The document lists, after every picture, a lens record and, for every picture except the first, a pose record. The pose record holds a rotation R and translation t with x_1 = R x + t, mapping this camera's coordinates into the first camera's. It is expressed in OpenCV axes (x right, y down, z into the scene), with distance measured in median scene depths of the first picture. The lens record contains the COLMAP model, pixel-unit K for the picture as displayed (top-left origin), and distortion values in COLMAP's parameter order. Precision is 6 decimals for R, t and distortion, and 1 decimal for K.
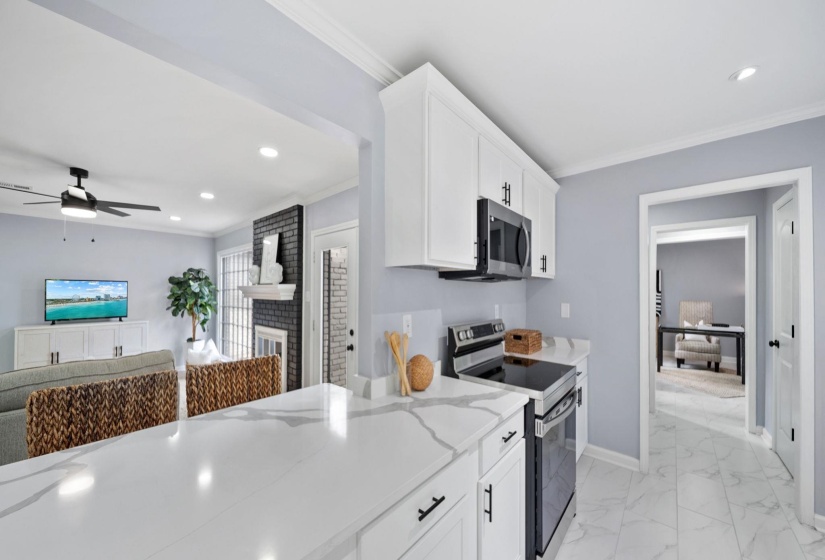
lens RADIAL K [[297.3, 0, 413.1], [0, 297.3, 288.6], [0, 0, 1]] dist [-0.002513, -0.000052]
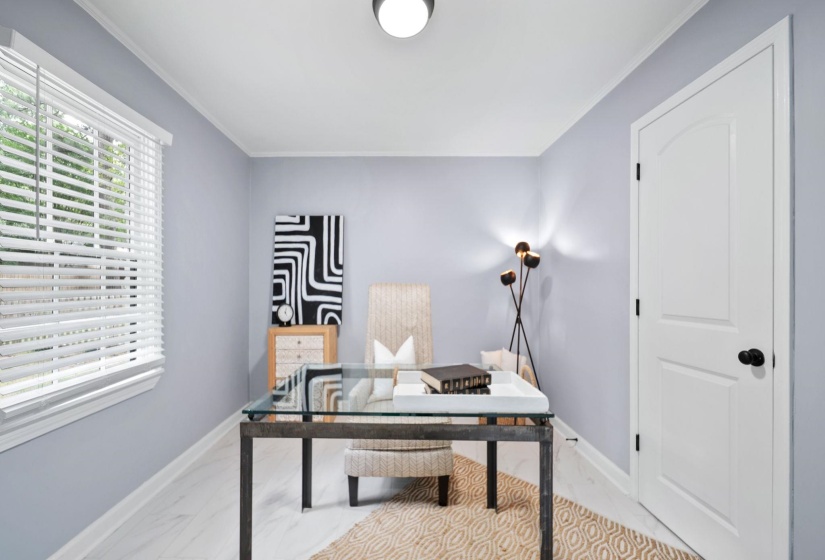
lens RADIAL K [[305.4, 0, 414.9], [0, 305.4, 288.7], [0, 0, 1]] dist [0.001611, 0.000066]
pose [[0.724781, -0.011614, 0.688881, 1.210880], [-0.001019, 0.999839, 0.017929, 0.072402], [-0.688979, -0.013697, 0.724652, 1.218649]]
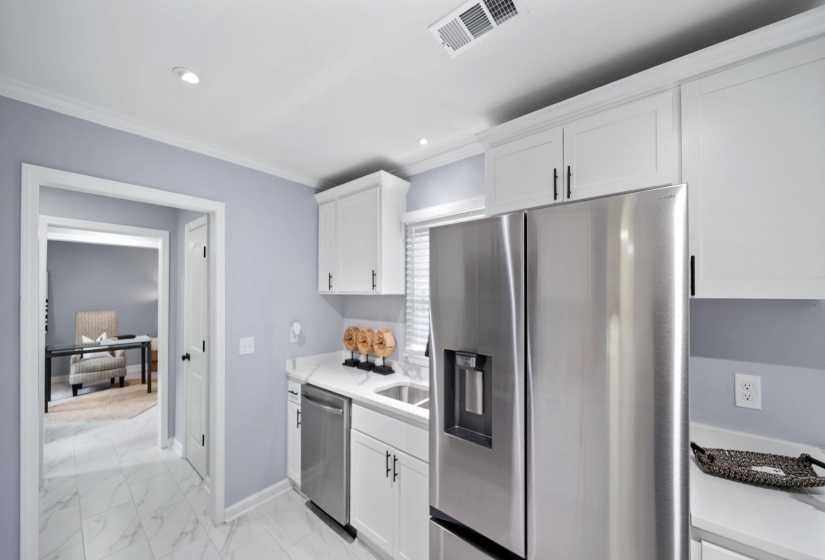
lens RADIAL K [[296.9, 0, 417.7], [0, 296.9, 285.7], [0, 0, 1]] dist [-0.004912, -0.000215]
pose [[-0.031622, 0.009207, 0.999458, 0.099580], [-0.001989, 0.999955, -0.009275, -0.043259], [-0.999498, -0.002282, -0.031602, 0.150648]]
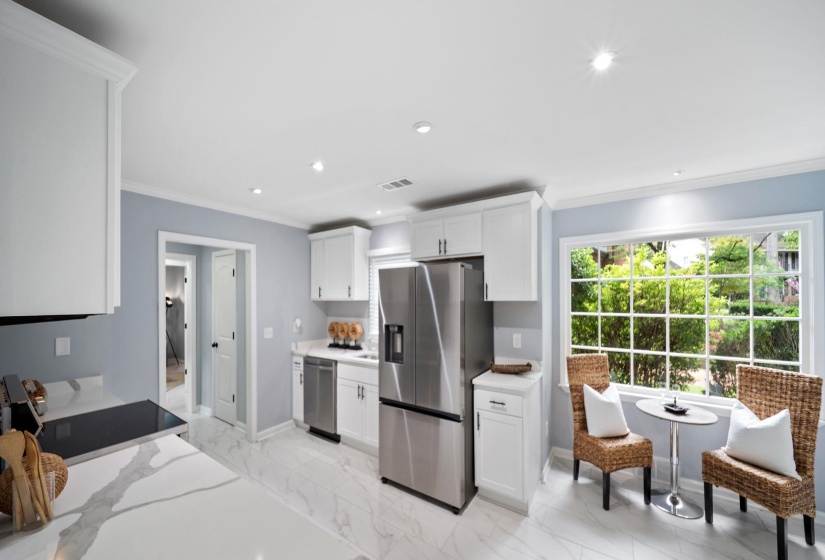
lens RADIAL K [[300.9, 0, 414.8], [0, 300.9, 294.5], [0, 0, 1]] dist [-0.001329, -0.000191]
pose [[-0.126910, 0.001949, 0.991912, -0.314281], [0.002347, 0.999996, -0.001665, -0.048264], [-0.991911, 0.002117, -0.126914, 0.131658]]
